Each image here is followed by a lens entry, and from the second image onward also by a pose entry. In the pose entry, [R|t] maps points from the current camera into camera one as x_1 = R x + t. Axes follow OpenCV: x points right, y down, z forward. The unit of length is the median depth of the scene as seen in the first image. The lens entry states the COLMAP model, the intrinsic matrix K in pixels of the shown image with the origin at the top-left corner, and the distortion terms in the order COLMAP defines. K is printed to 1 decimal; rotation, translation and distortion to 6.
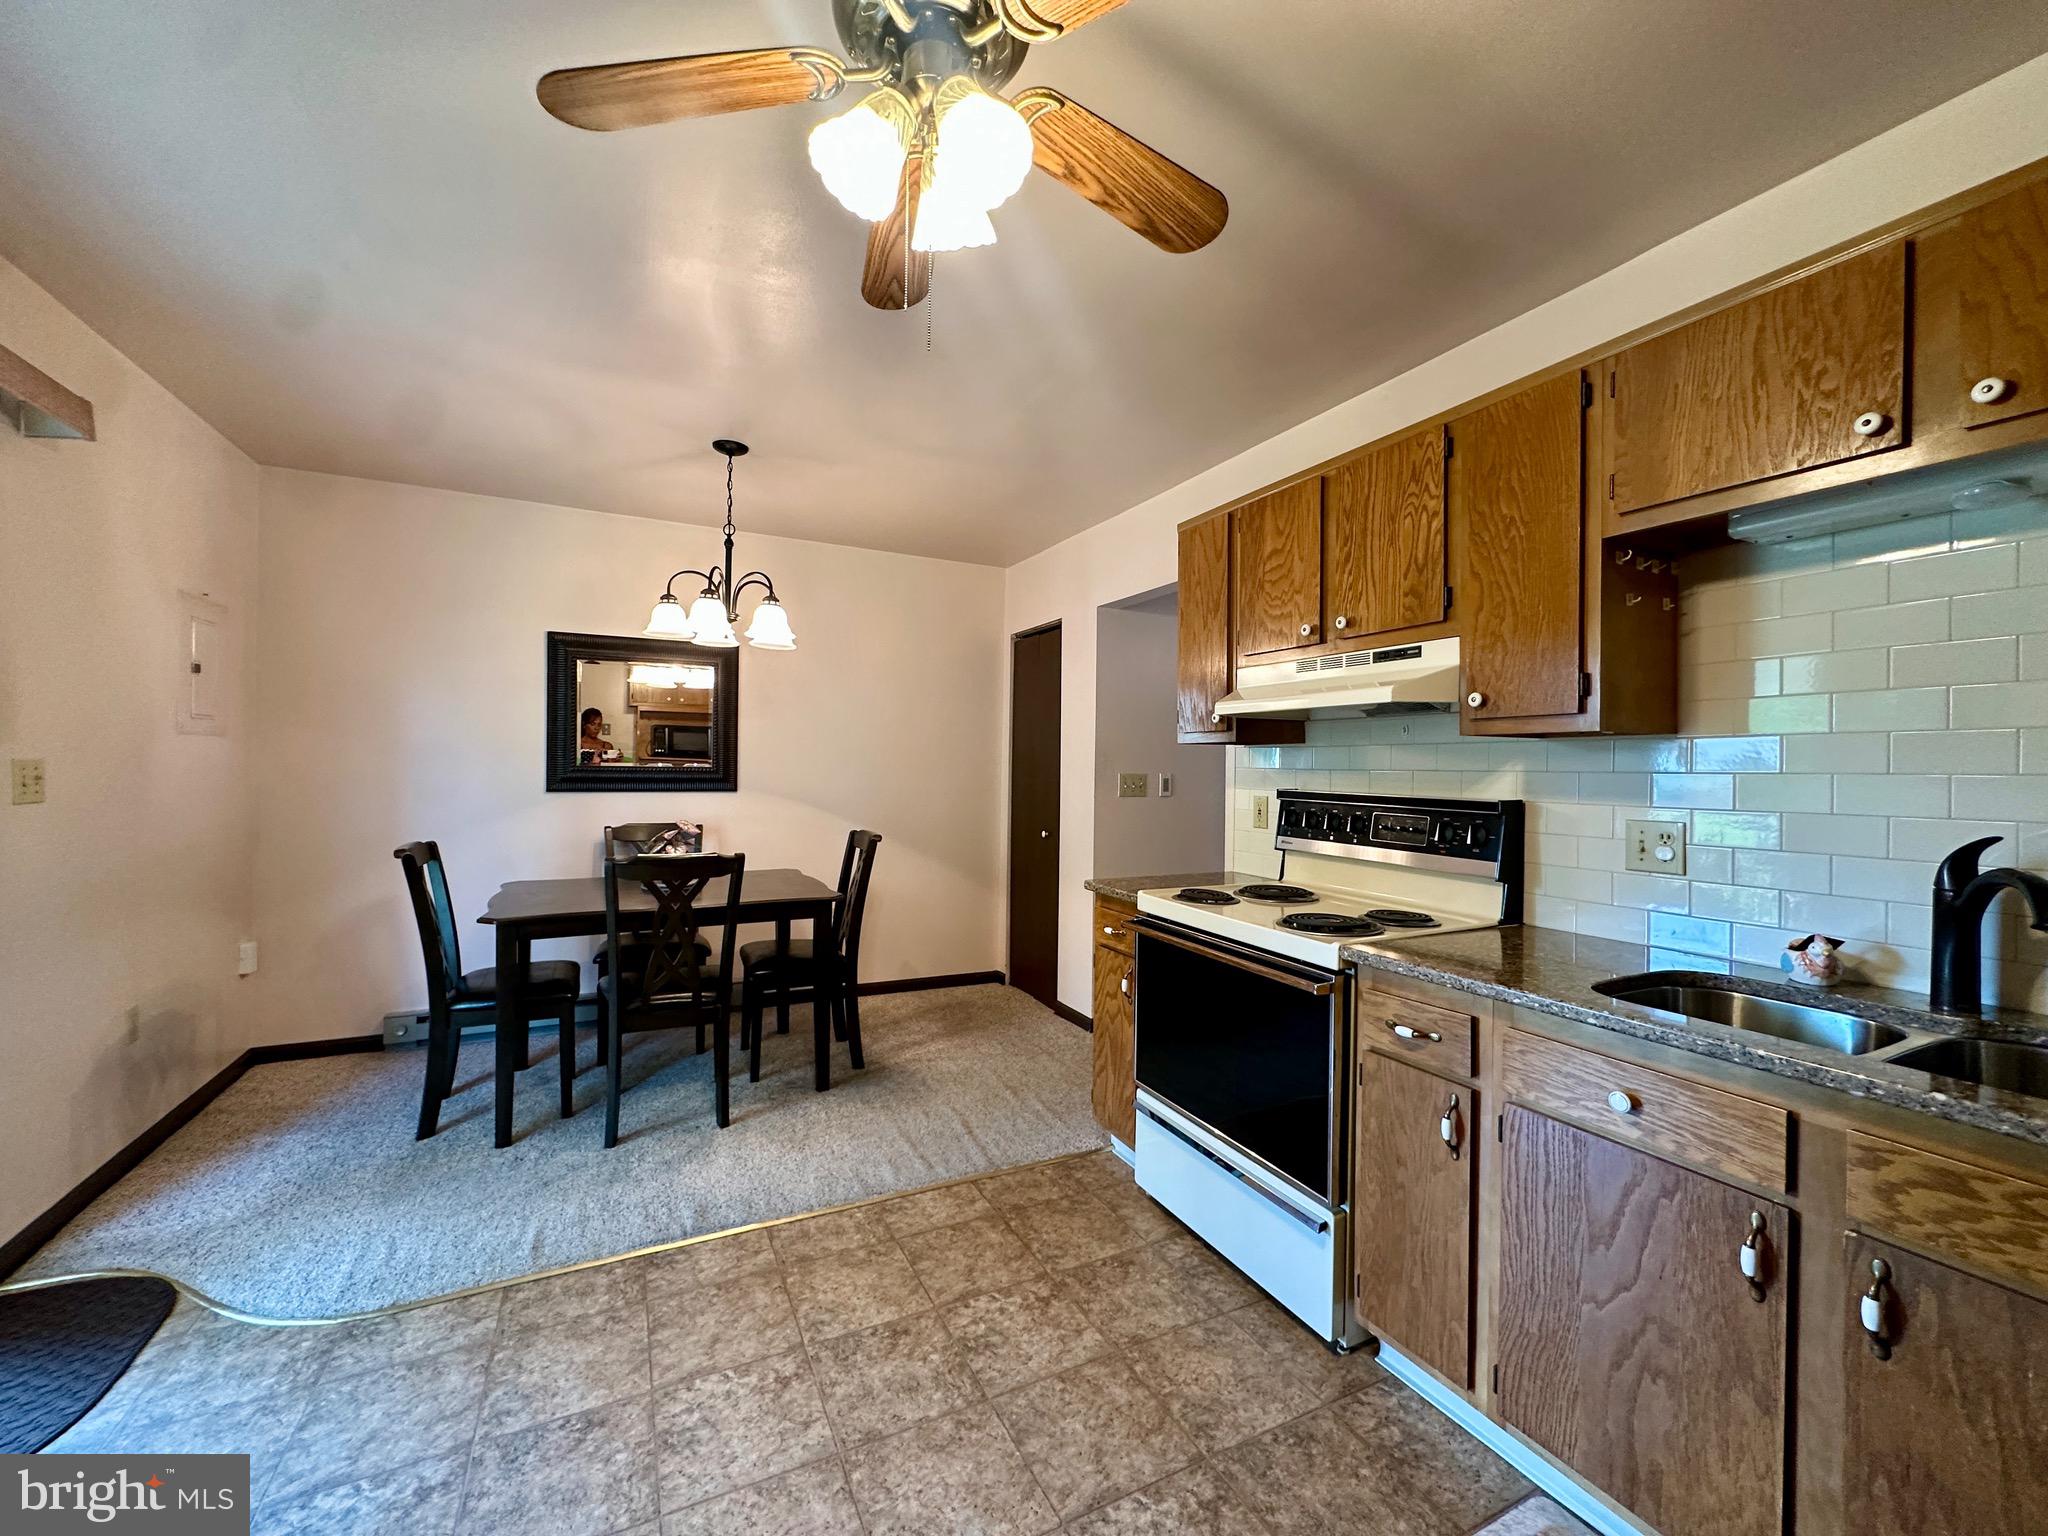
lens RADIAL K [[820.2, 0, 1022.0], [0, 820.2, 766.2], [0, 0, 1]] dist [-0.004975, 0.000886]
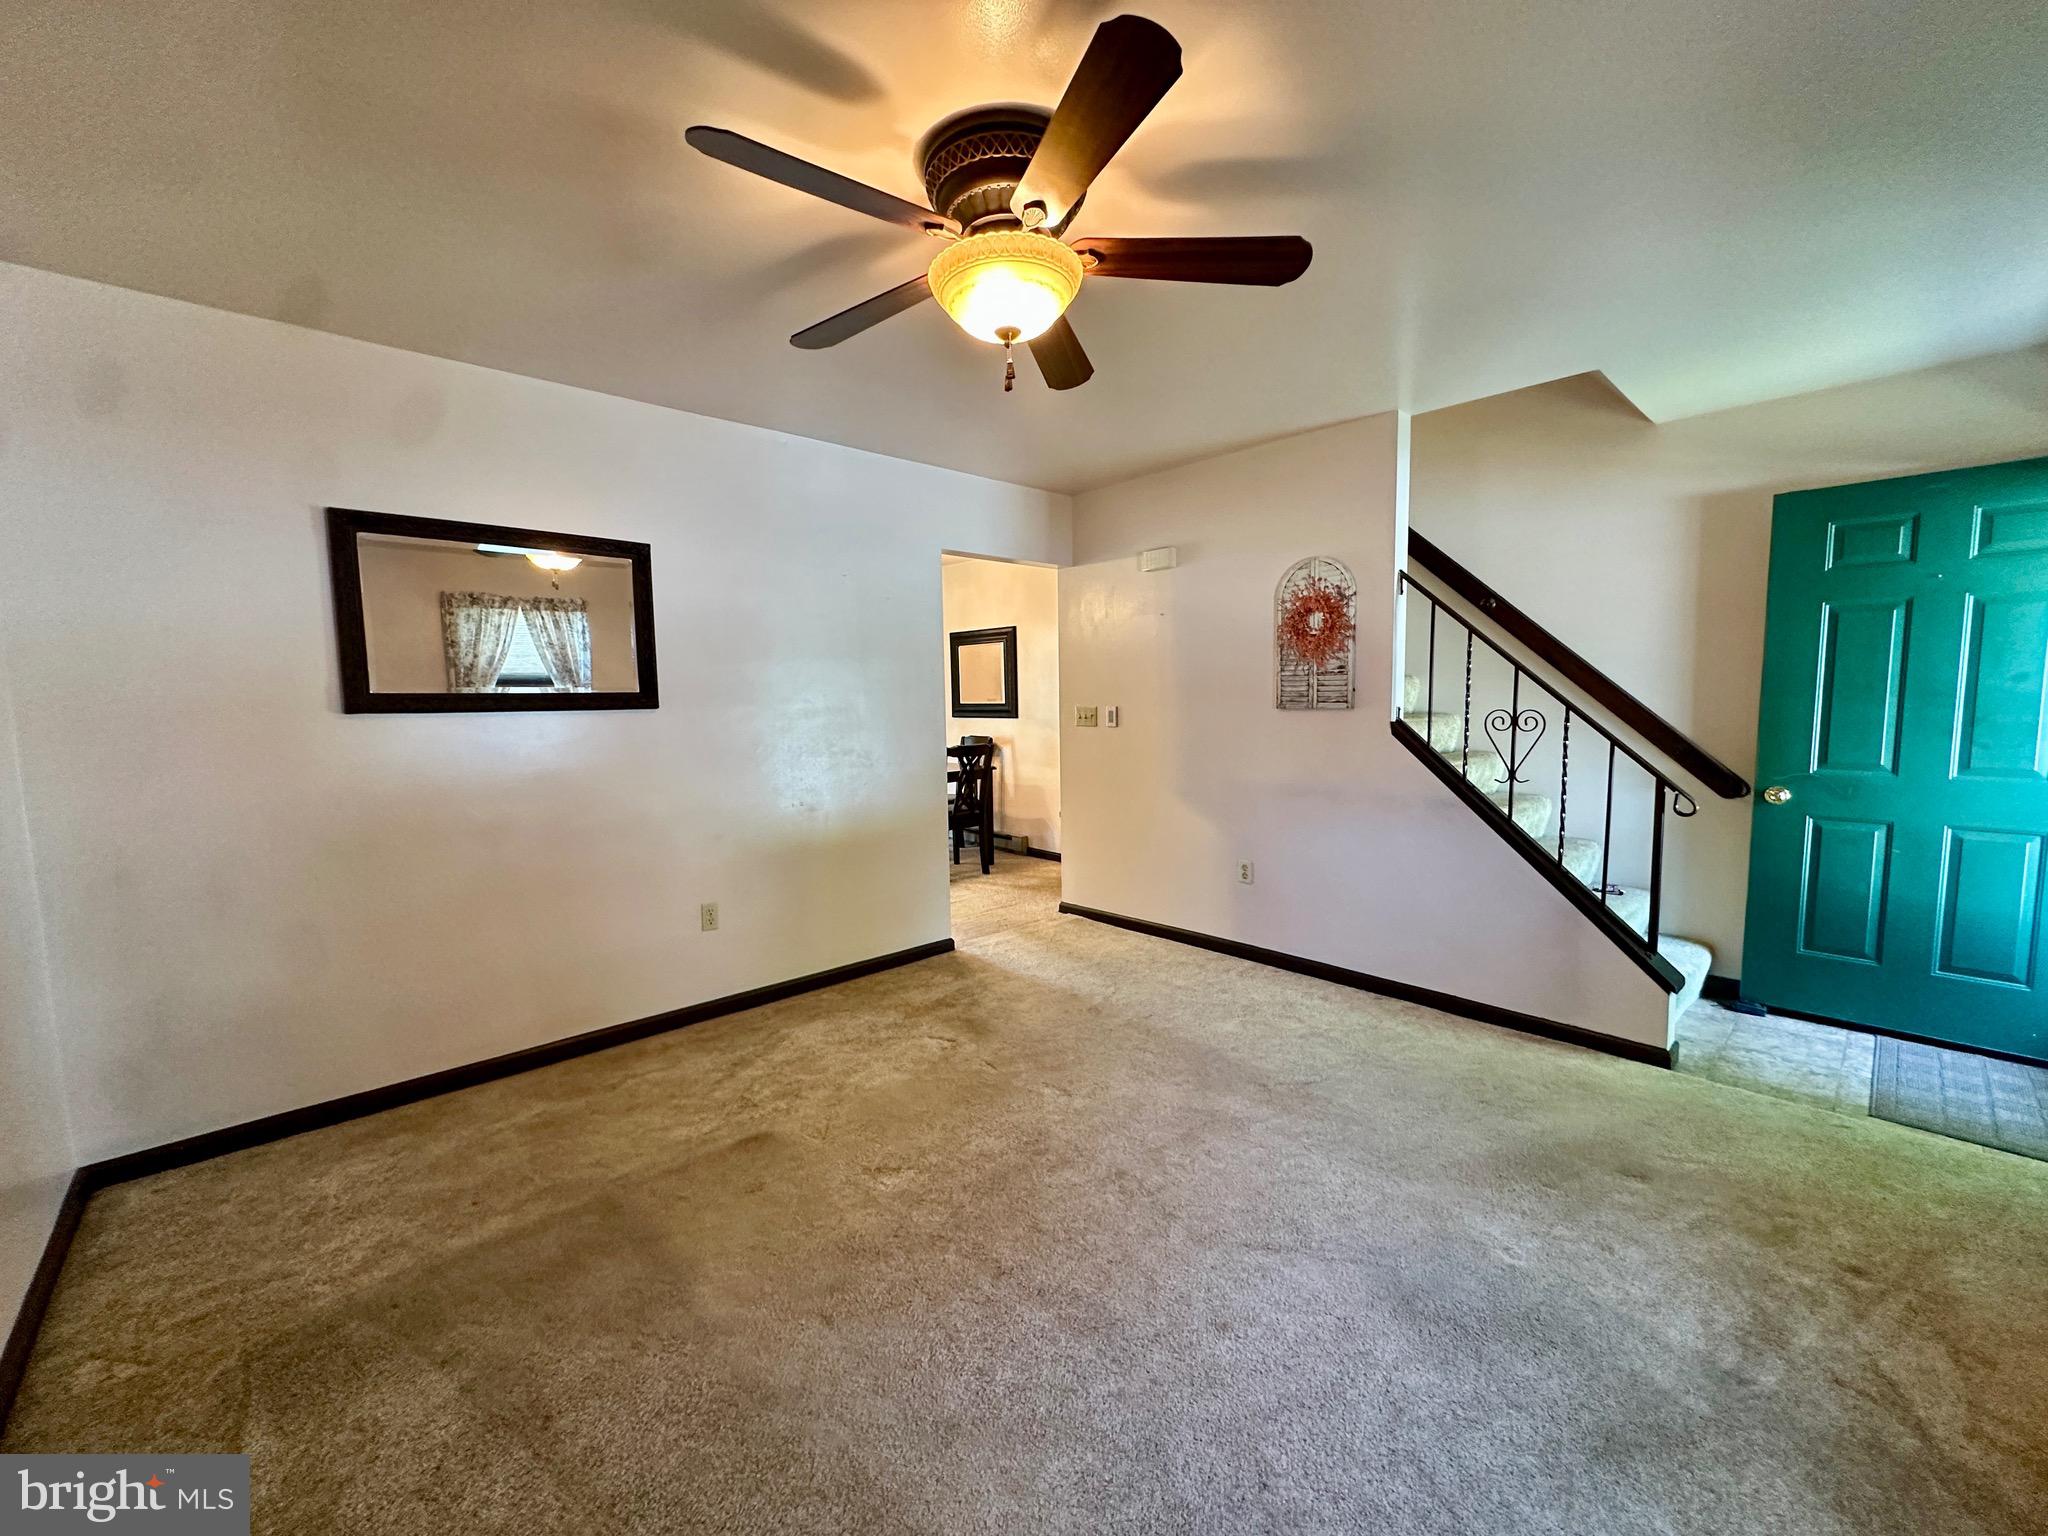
lens RADIAL K [[820.2, 0, 1020.0], [0, 820.2, 766.6], [0, 0, 1]] dist [-0.004975, 0.000886]
pose [[0.277060, 0.066677, -0.958536, 2.570101], [0.017867, 0.997059, 0.074521, 0.011020], [0.960686, -0.037773, 0.275054, 1.223330]]
